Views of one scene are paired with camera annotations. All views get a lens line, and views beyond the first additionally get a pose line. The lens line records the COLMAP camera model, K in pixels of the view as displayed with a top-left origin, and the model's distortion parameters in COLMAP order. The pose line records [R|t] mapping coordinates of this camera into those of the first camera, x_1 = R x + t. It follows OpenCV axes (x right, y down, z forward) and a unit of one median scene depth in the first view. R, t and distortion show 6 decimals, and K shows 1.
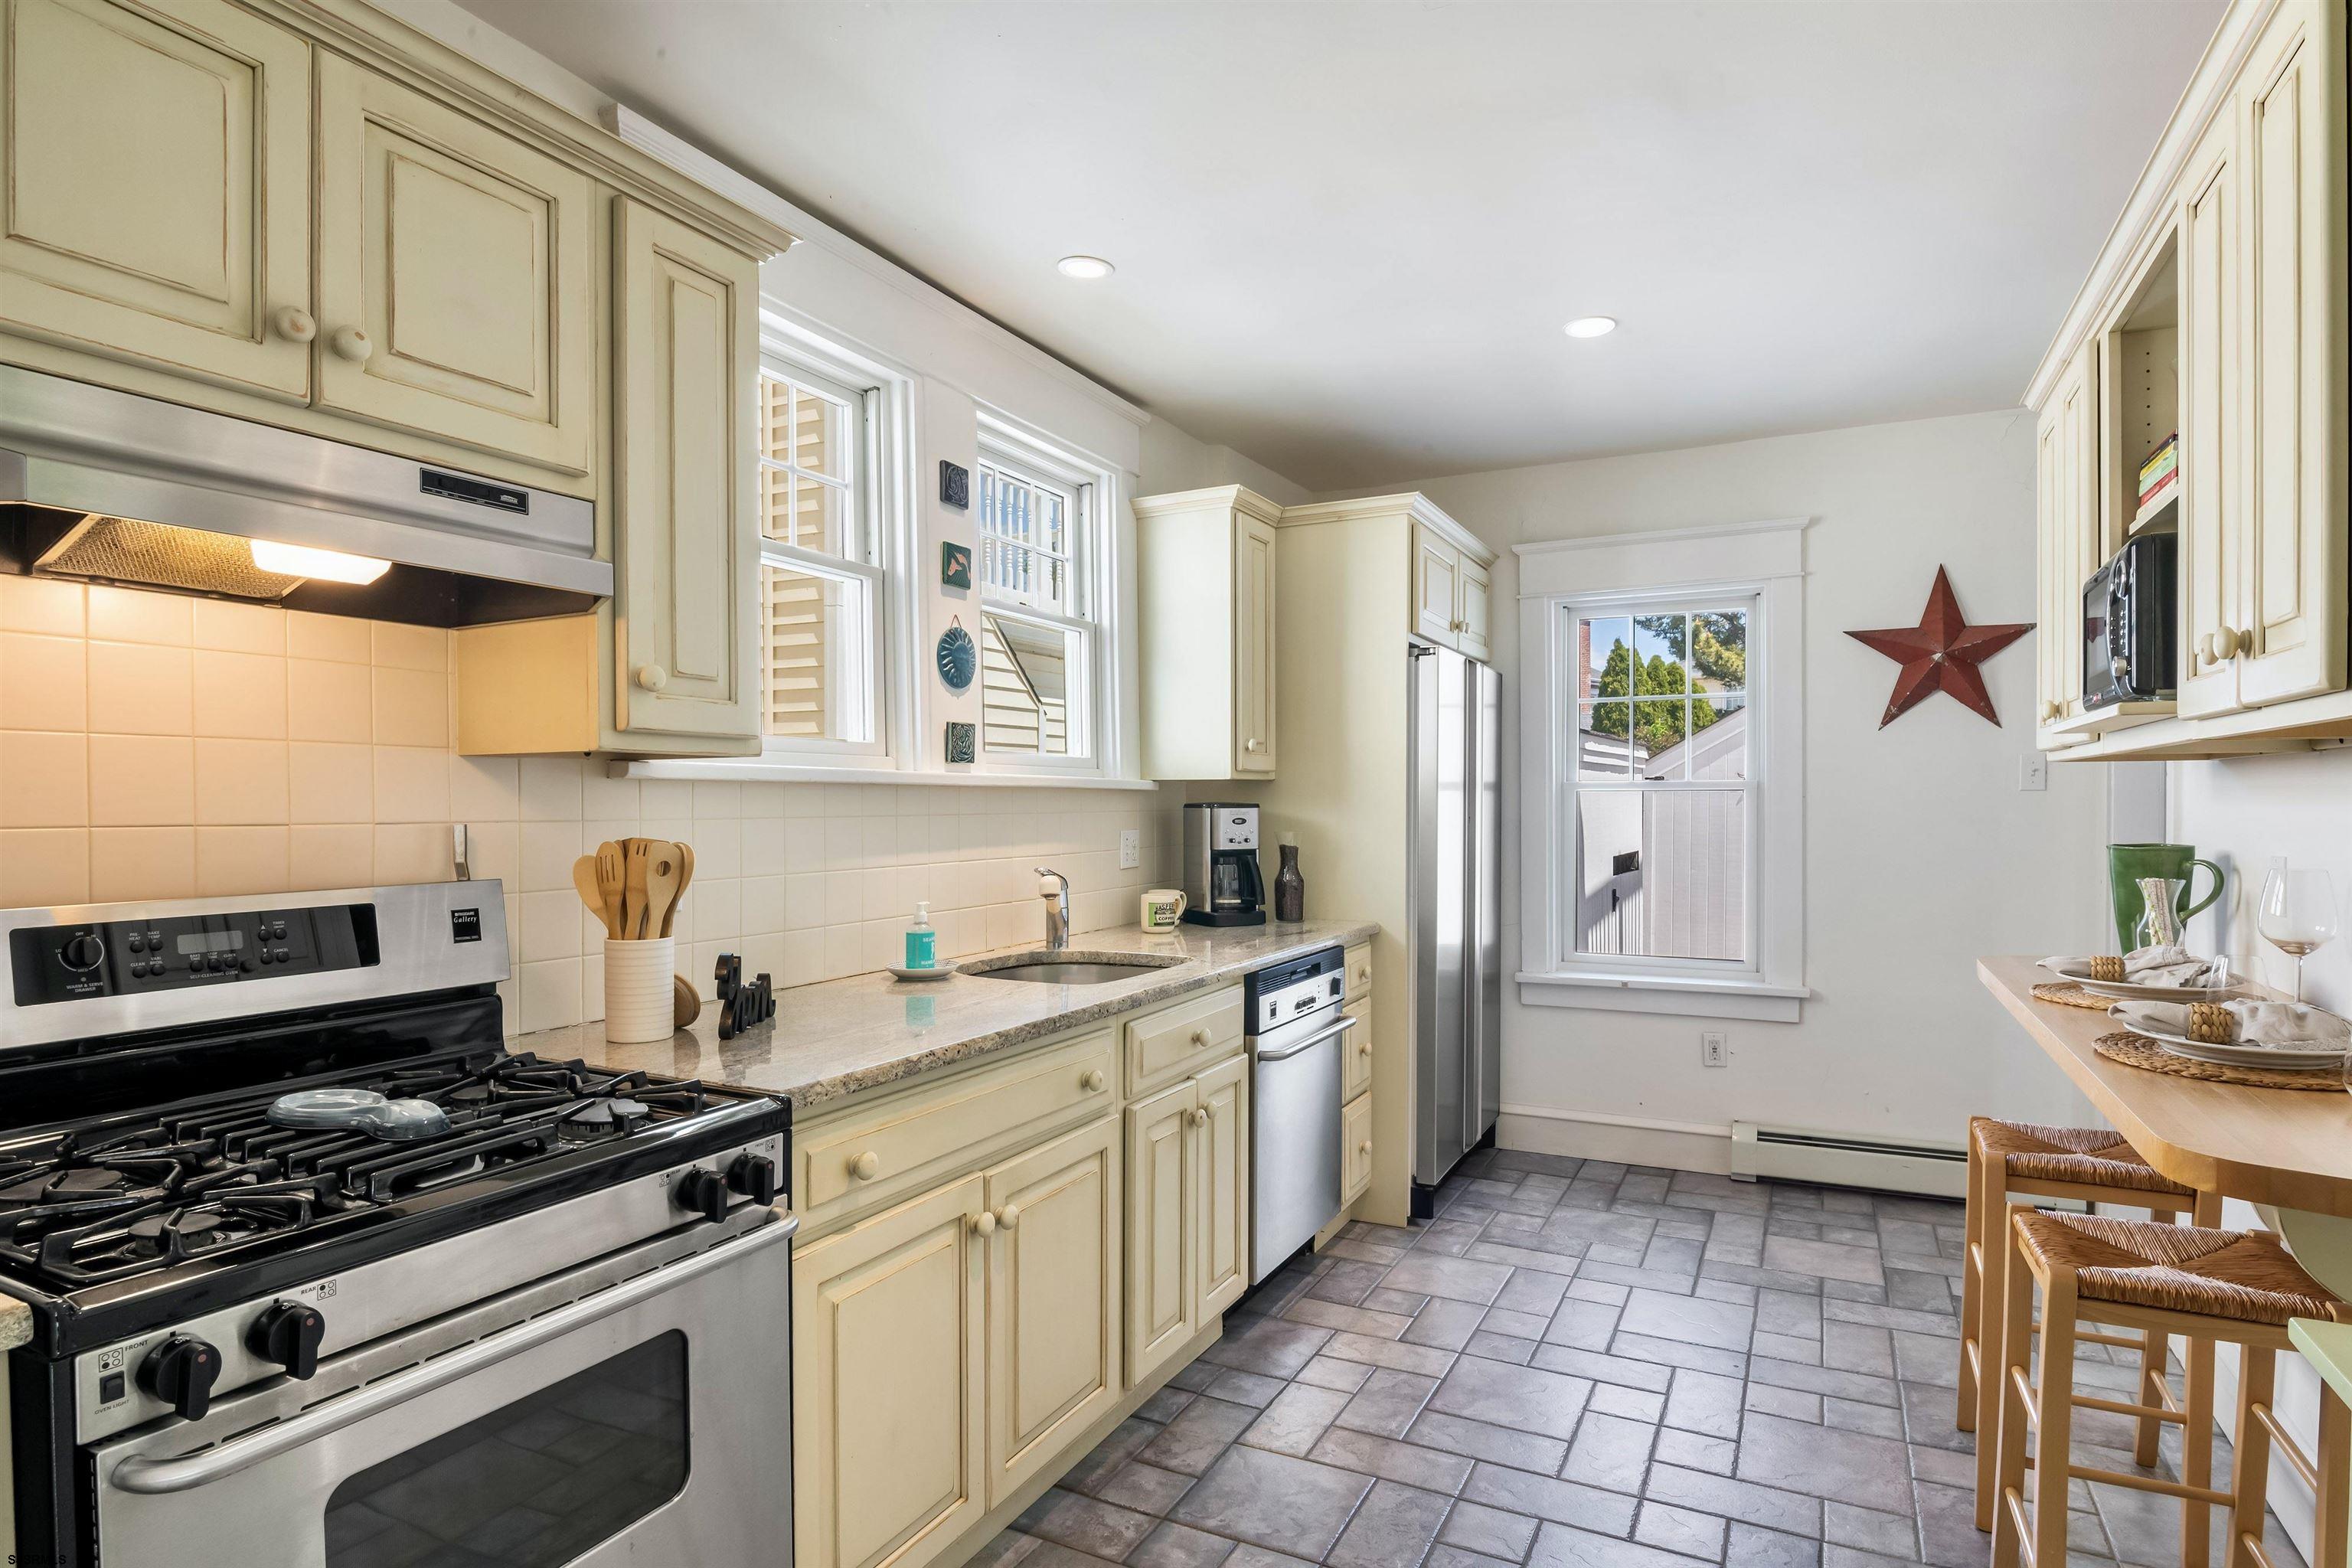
lens RADIAL K [[1282.0, 0, 1183.1], [0, 1282.0, 803.8], [0, 0, 1]] dist [0.005121, -0.000062]
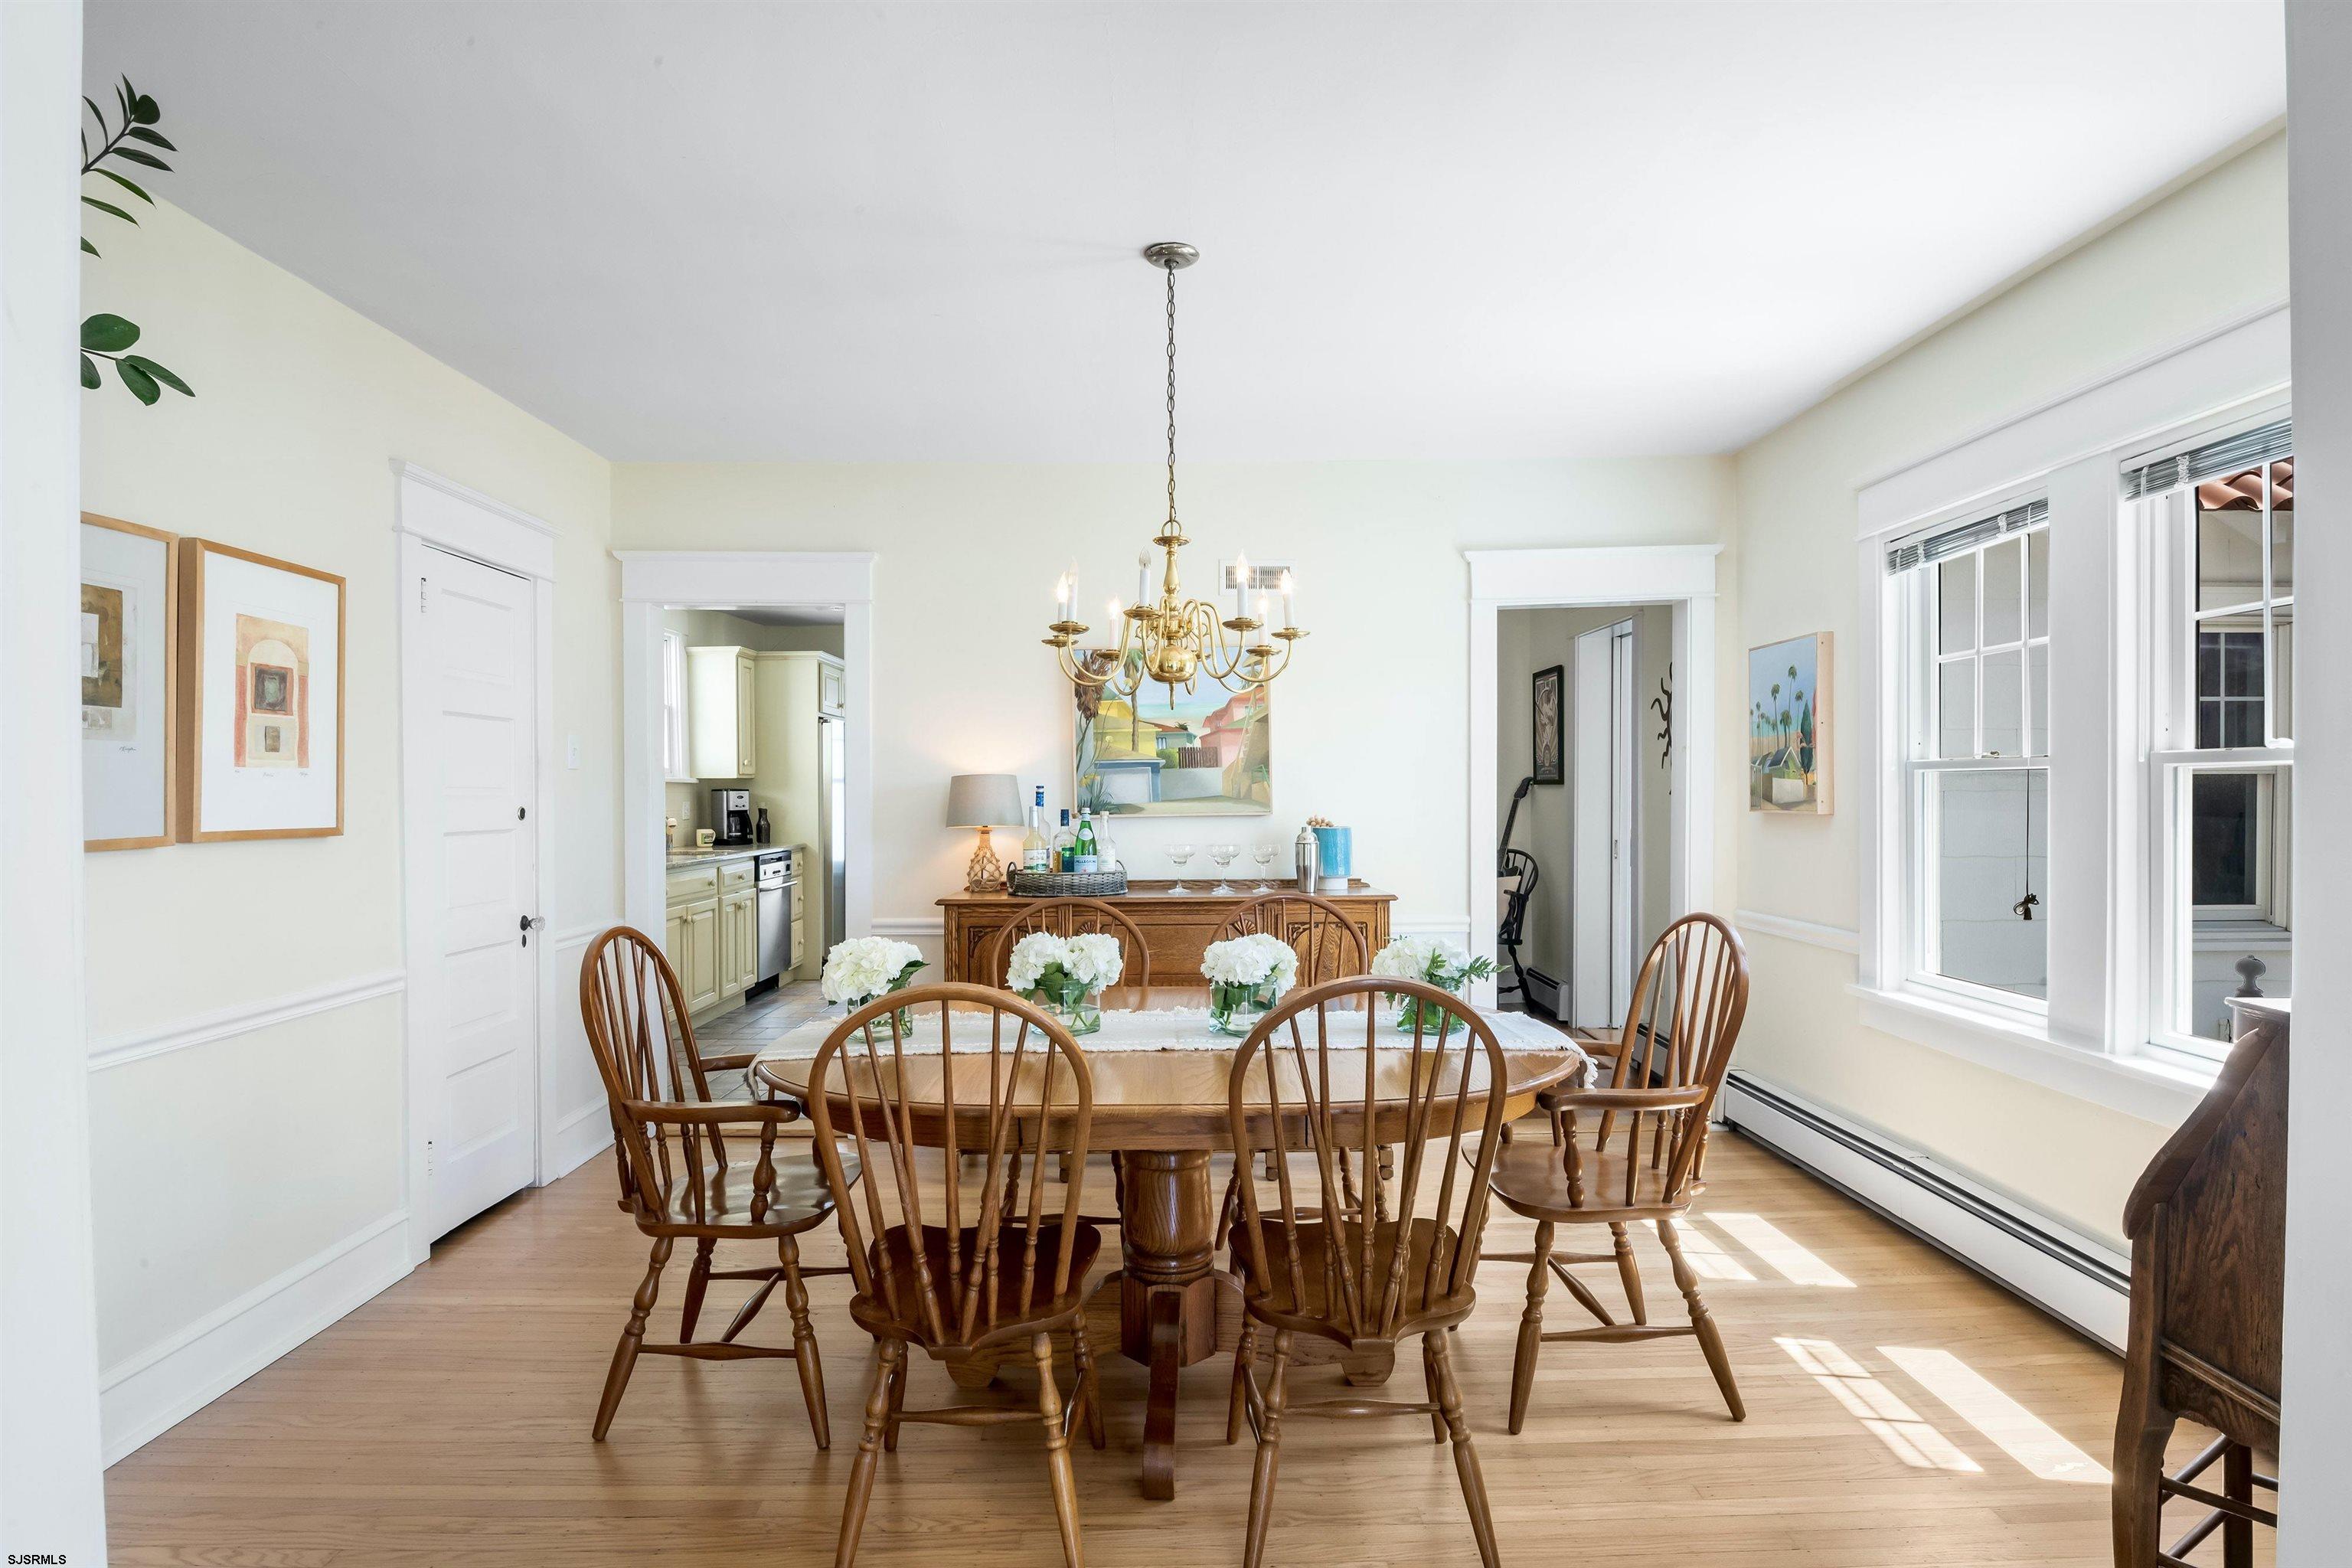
lens RADIAL K [[1282.0, 0, 1177.2], [0, 1282.0, 803.4], [0, 0, 1]] dist [0.005121, -0.000062]
pose [[0.901458, -0.014554, 0.432622, -0.231462], [0.008757, 0.999843, 0.015389, -0.003087], [-0.432778, -0.010084, 0.901444, -1.299829]]
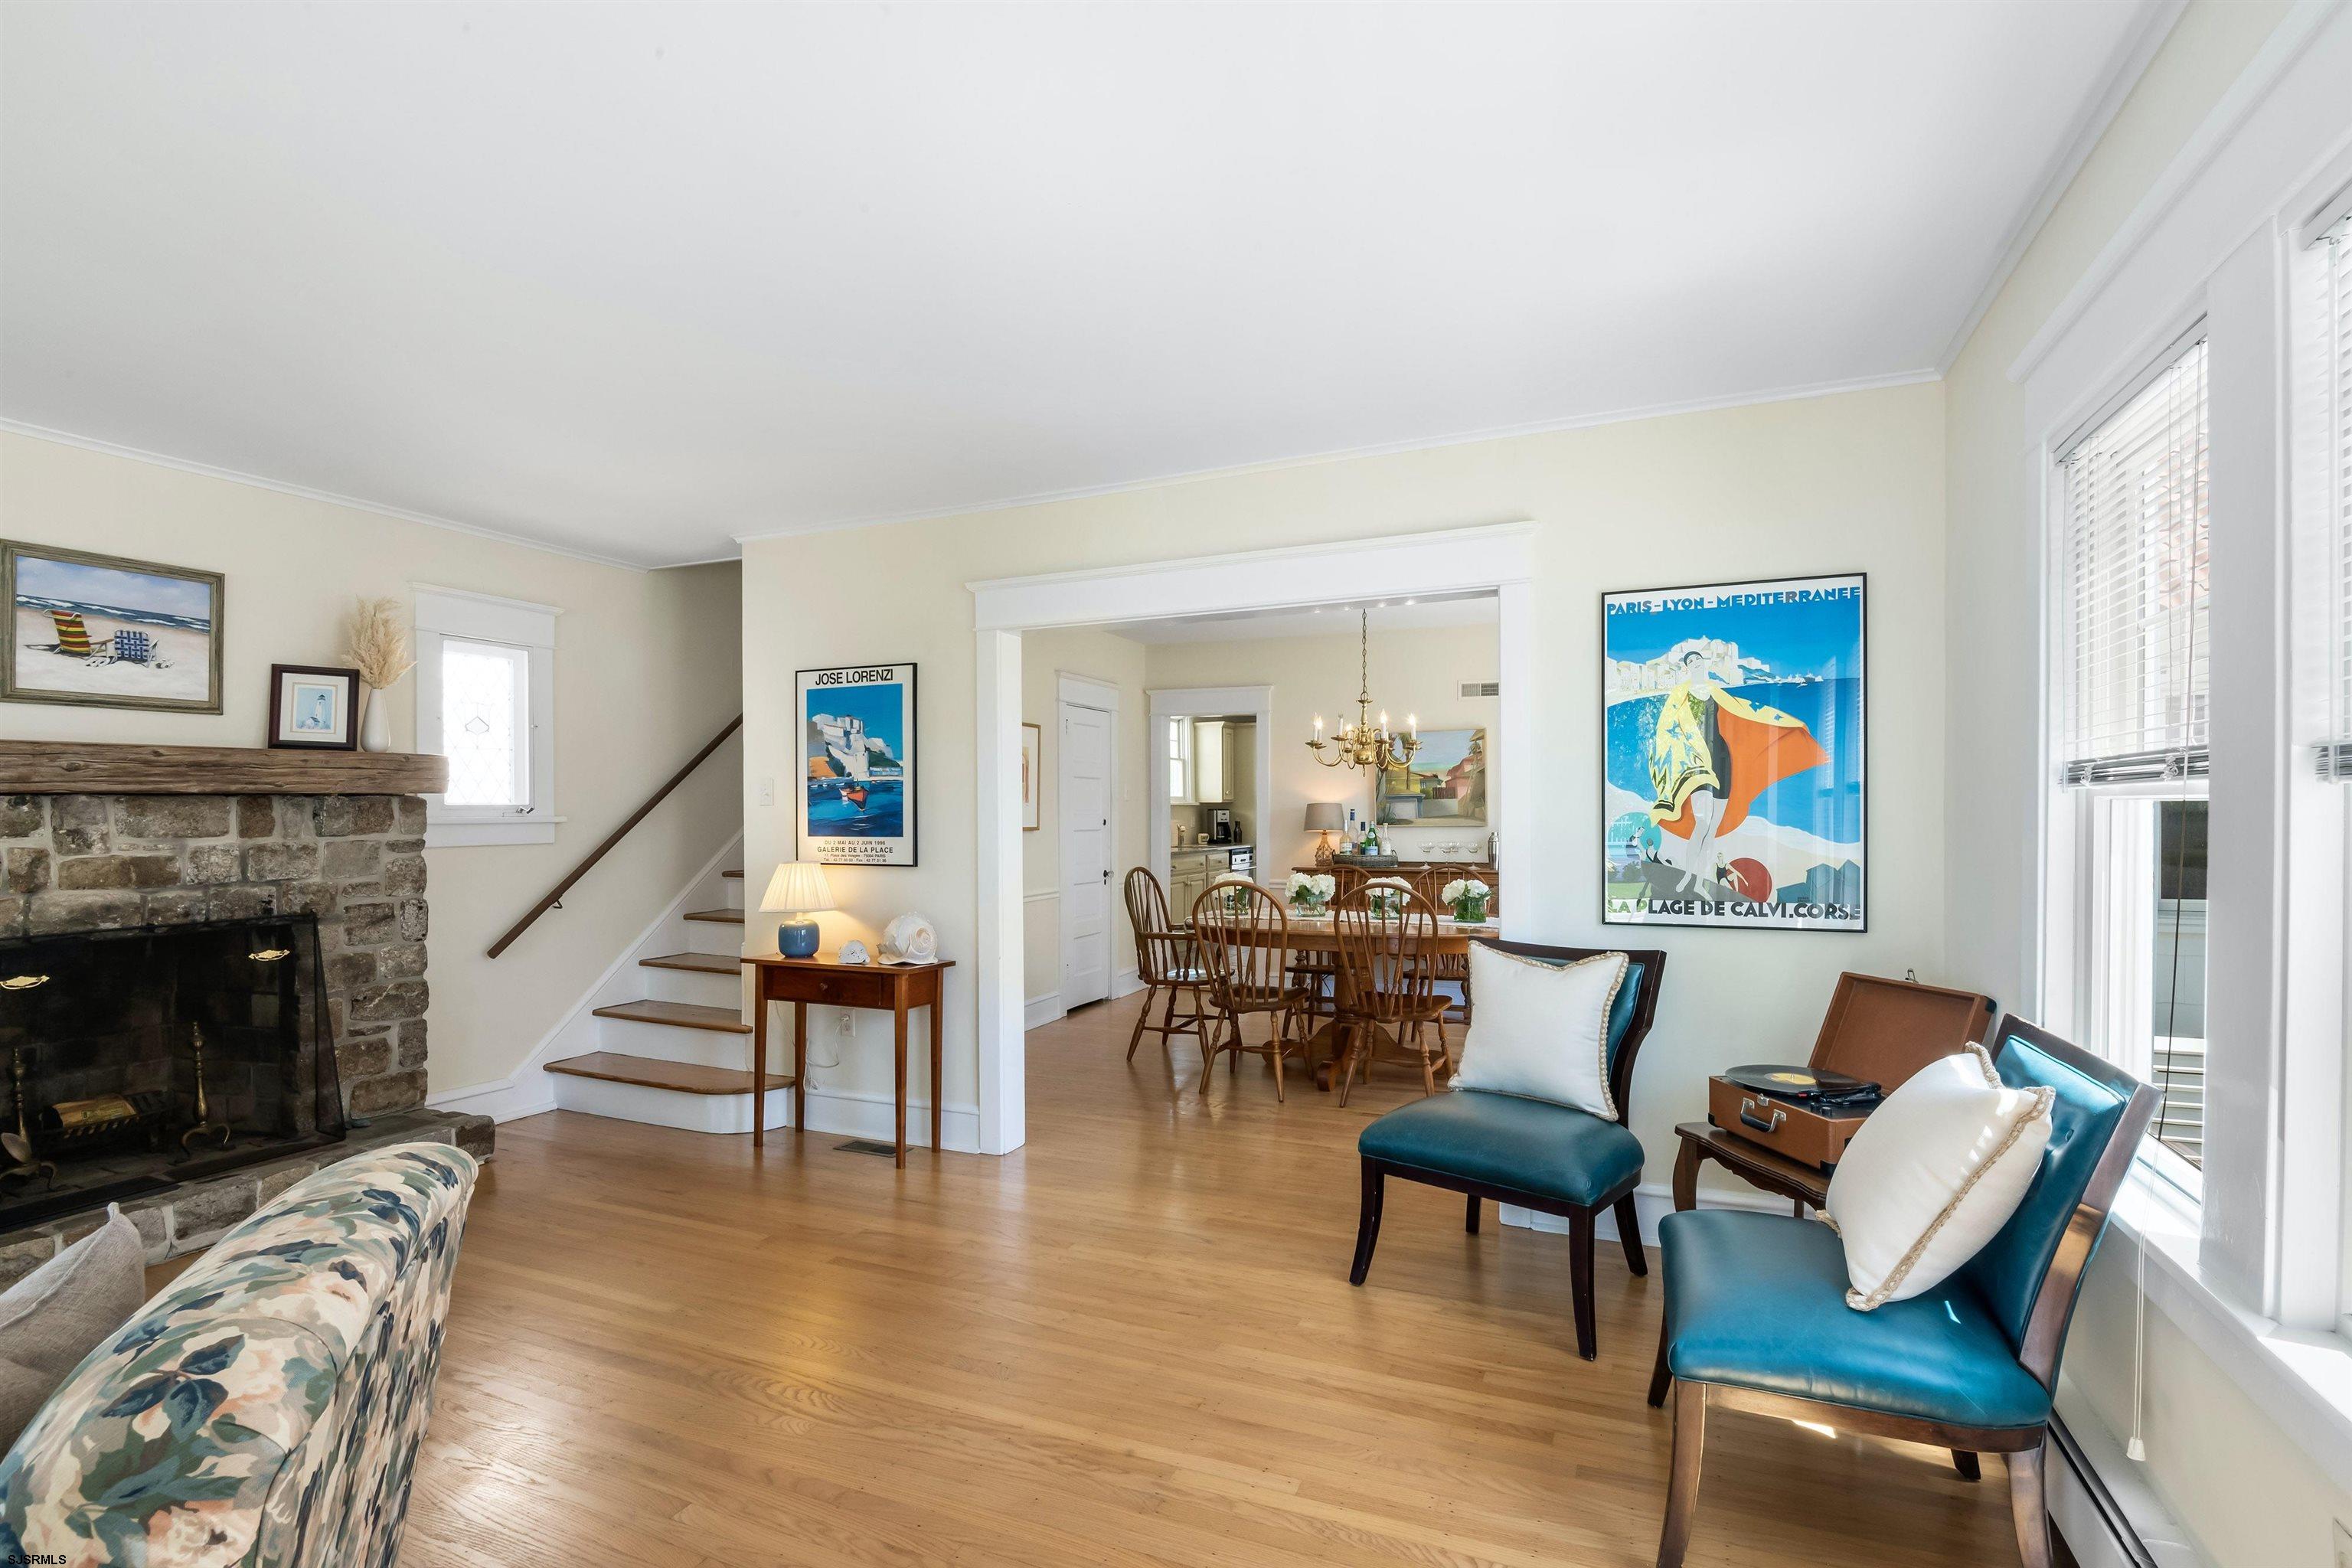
lens RADIAL K [[1111.4, 0, 1178.7], [0, 1111.4, 799.8], [0, 0, 1]] dist [-0.011242, -0.000964]
pose [[0.999025, -0.009086, 0.043212, -0.214263], [0.009308, 0.999944, -0.004942, -0.011849], [-0.043165, 0.005340, 0.999054, -2.074530]]
